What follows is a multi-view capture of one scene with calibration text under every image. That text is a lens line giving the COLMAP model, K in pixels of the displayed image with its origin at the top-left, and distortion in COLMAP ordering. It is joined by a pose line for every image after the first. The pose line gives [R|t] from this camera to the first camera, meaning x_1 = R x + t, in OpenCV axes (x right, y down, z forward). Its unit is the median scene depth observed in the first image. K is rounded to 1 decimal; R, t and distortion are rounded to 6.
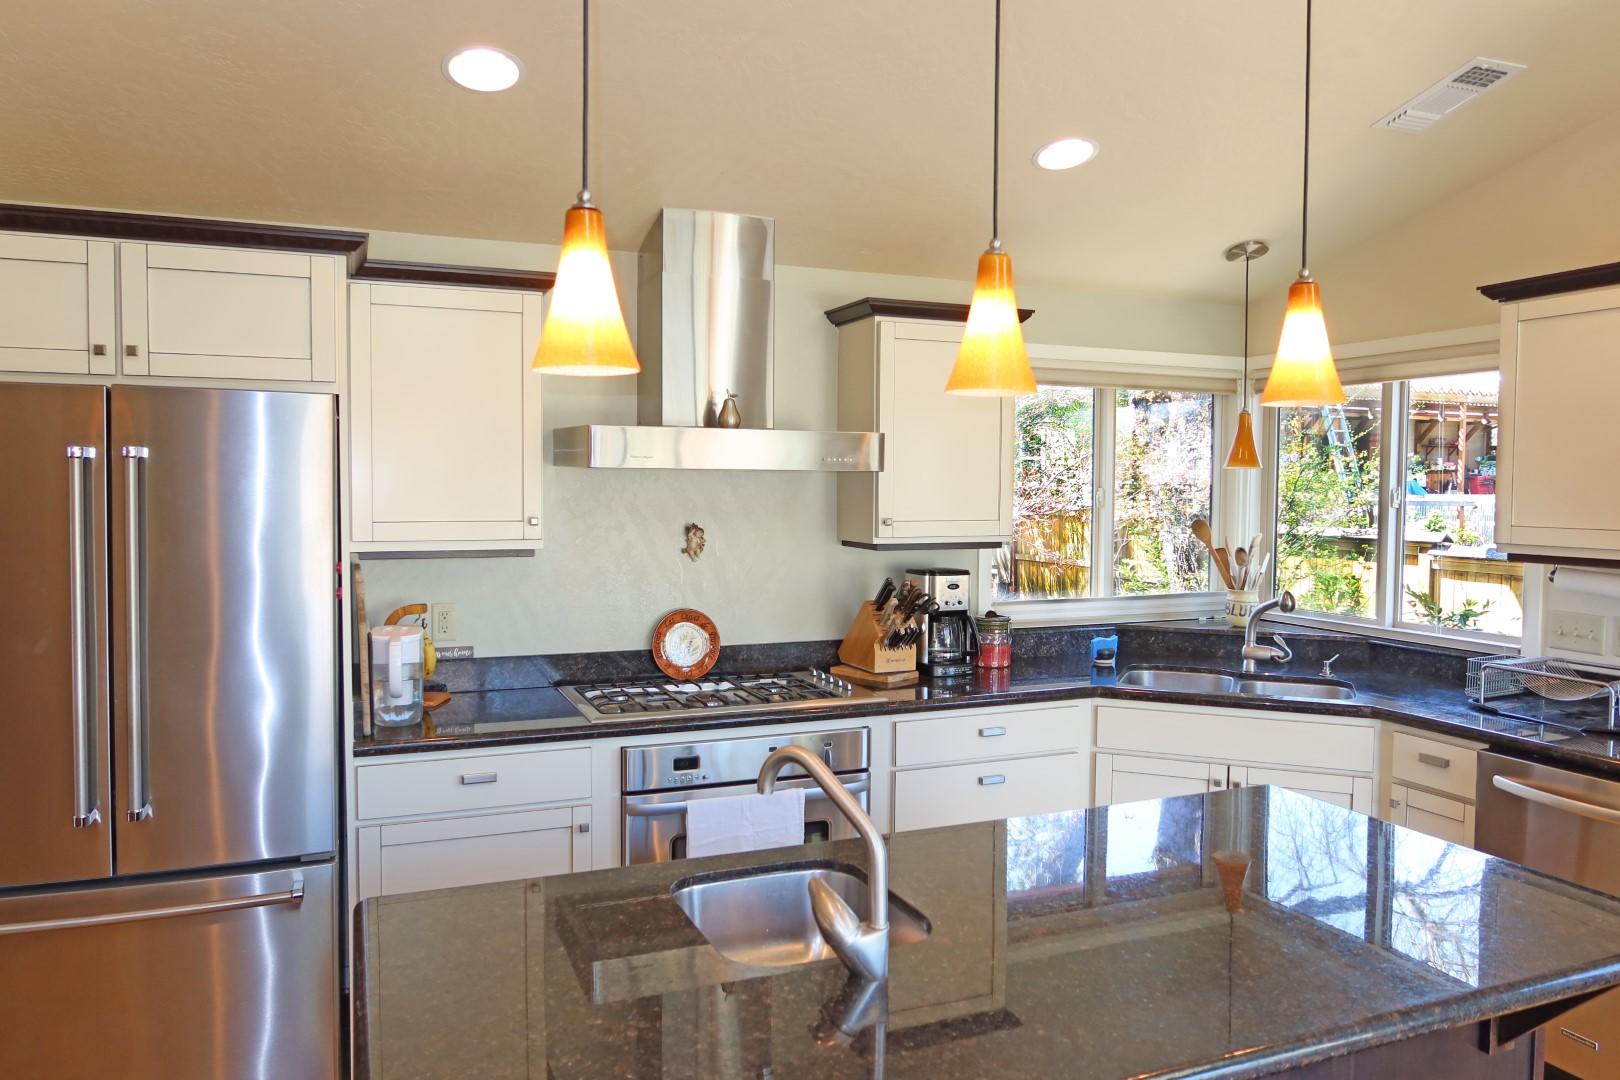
lens RADIAL K [[1104.3, 0, 800.2], [0, 1104.3, 534.0], [0, 0, 1]] dist [-0.029983, 0.005689]
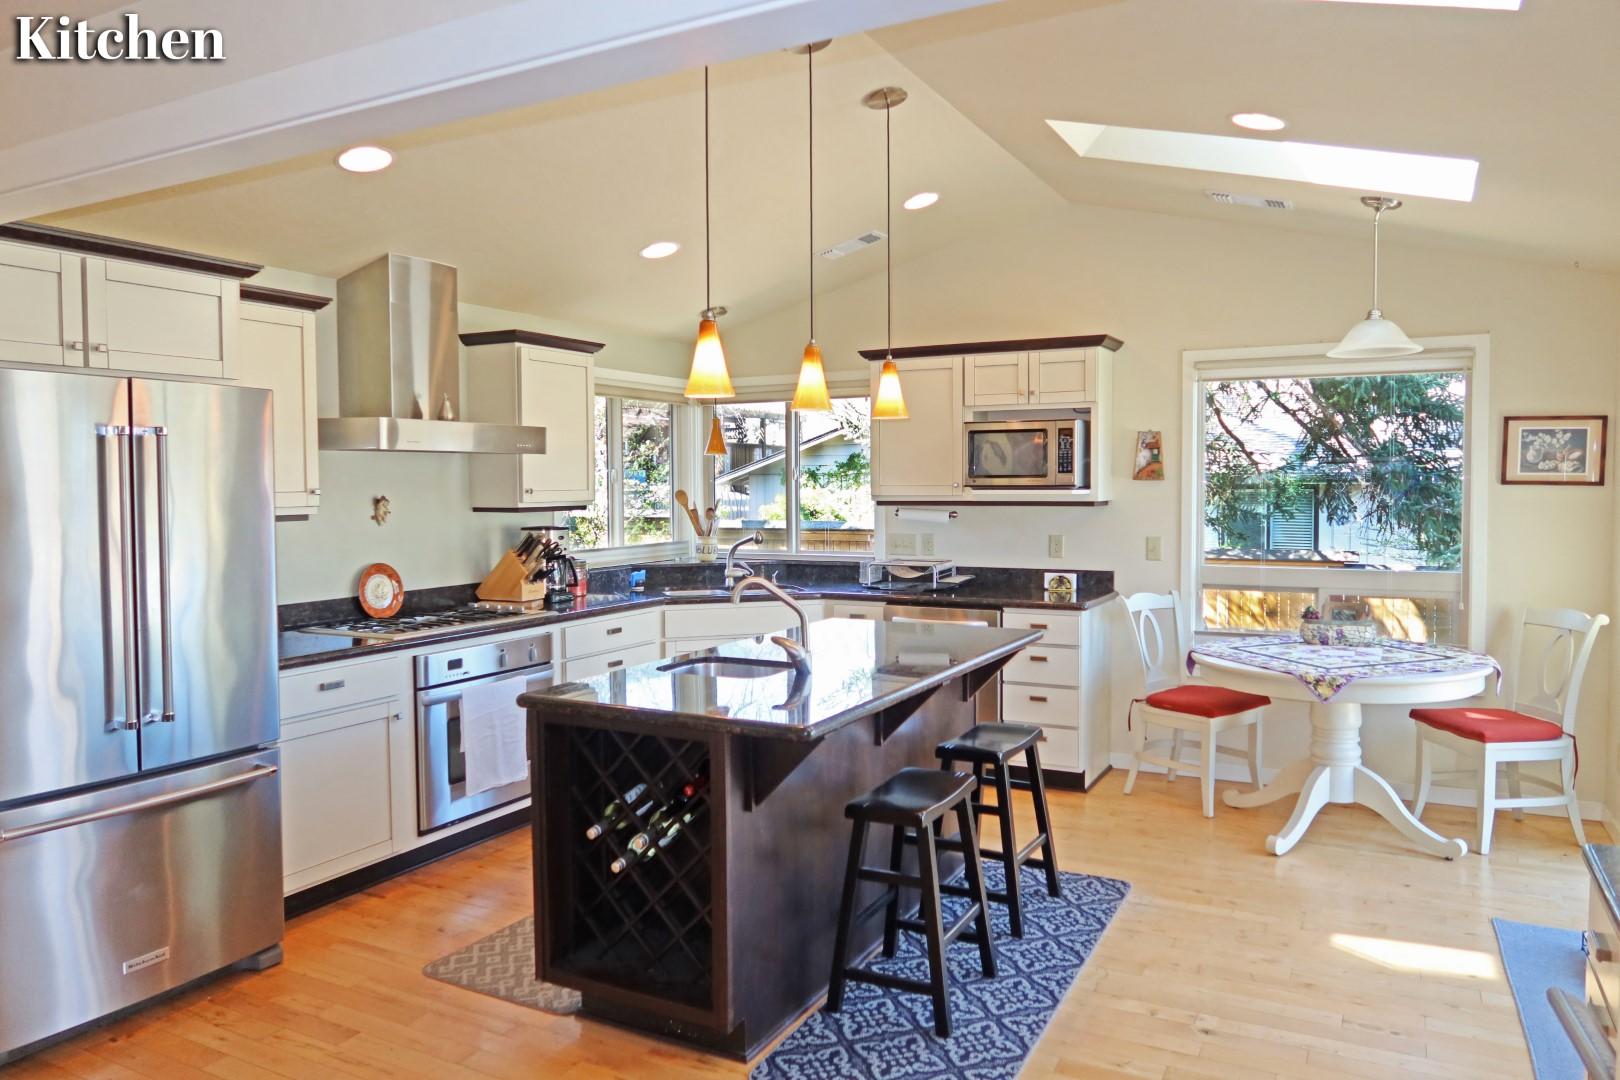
lens RADIAL K [[1104.3, 0, 809.0], [0, 1104.3, 538.9], [0, 0, 1]] dist [-0.029983, 0.005689]
pose [[0.770846, -0.044230, 0.635484, -0.530101], [0.040937, 0.998964, 0.019871, 0.035364], [-0.635705, 0.010698, 0.771858, -0.293183]]
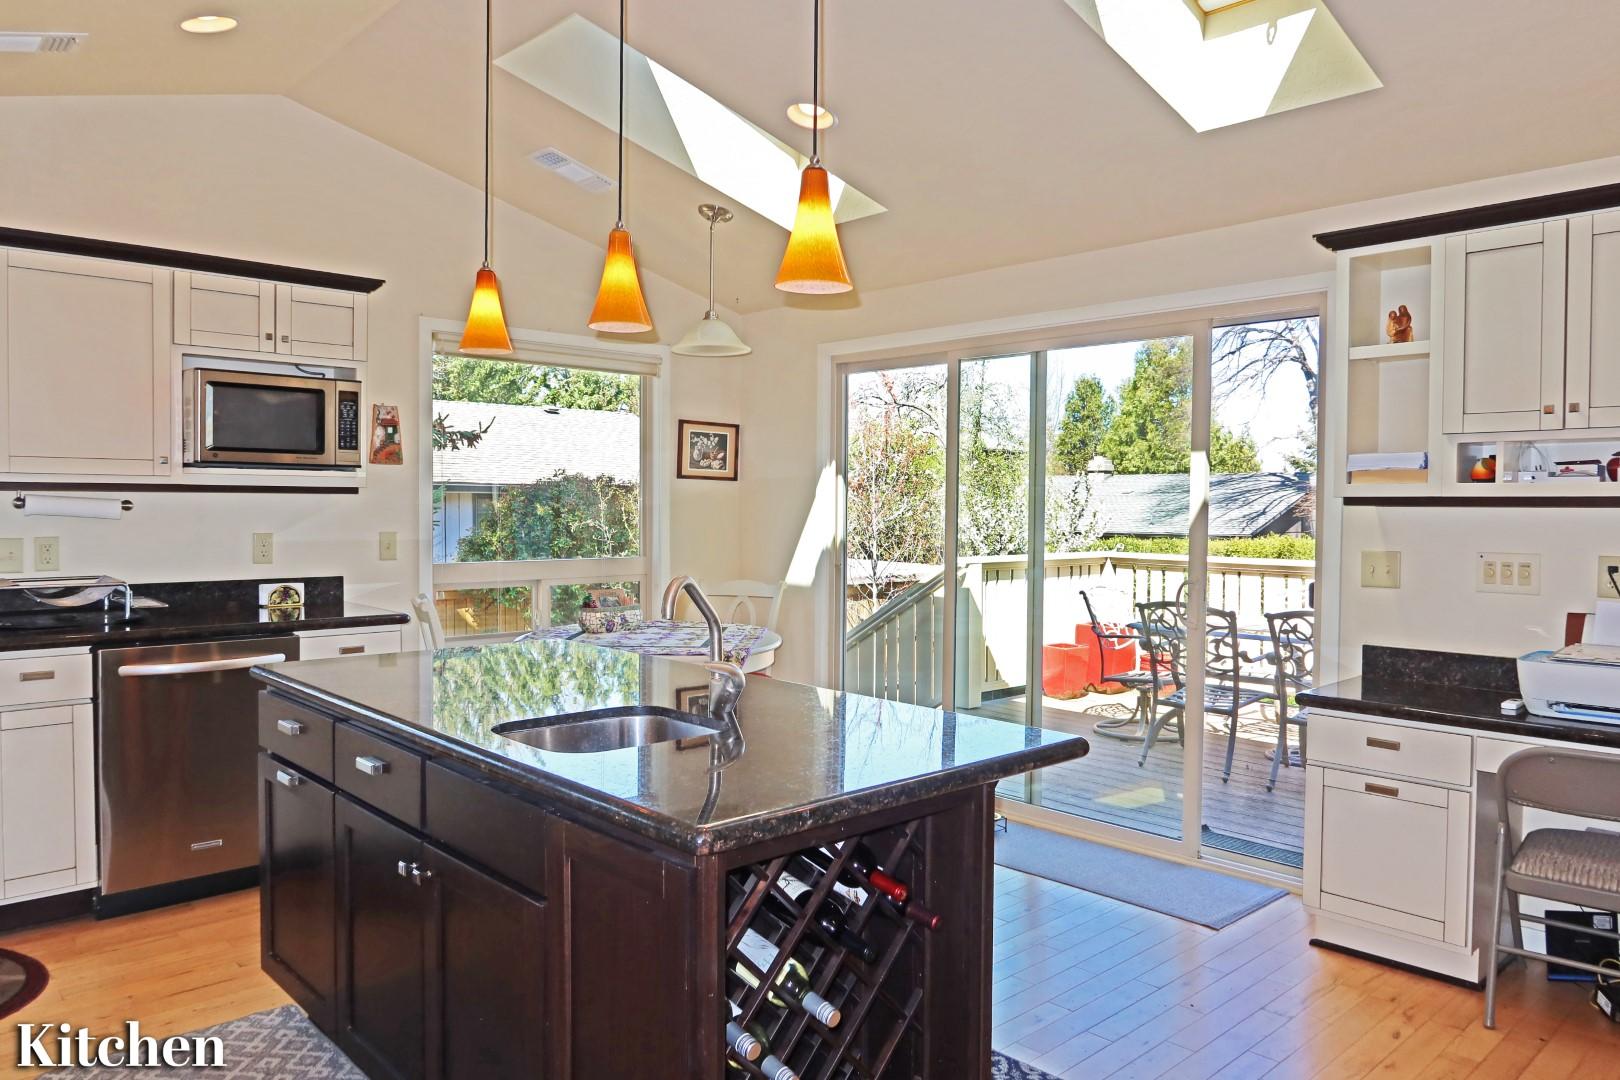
lens RADIAL K [[1104.3, 0, 797.4], [0, 1104.3, 547.6], [0, 0, 1]] dist [-0.029983, 0.005689]
pose [[-0.351222, -0.052282, 0.934831, -0.550459], [0.027674, 0.997424, 0.066180, 0.029386], [-0.935883, 0.049114, -0.348870, 0.569965]]
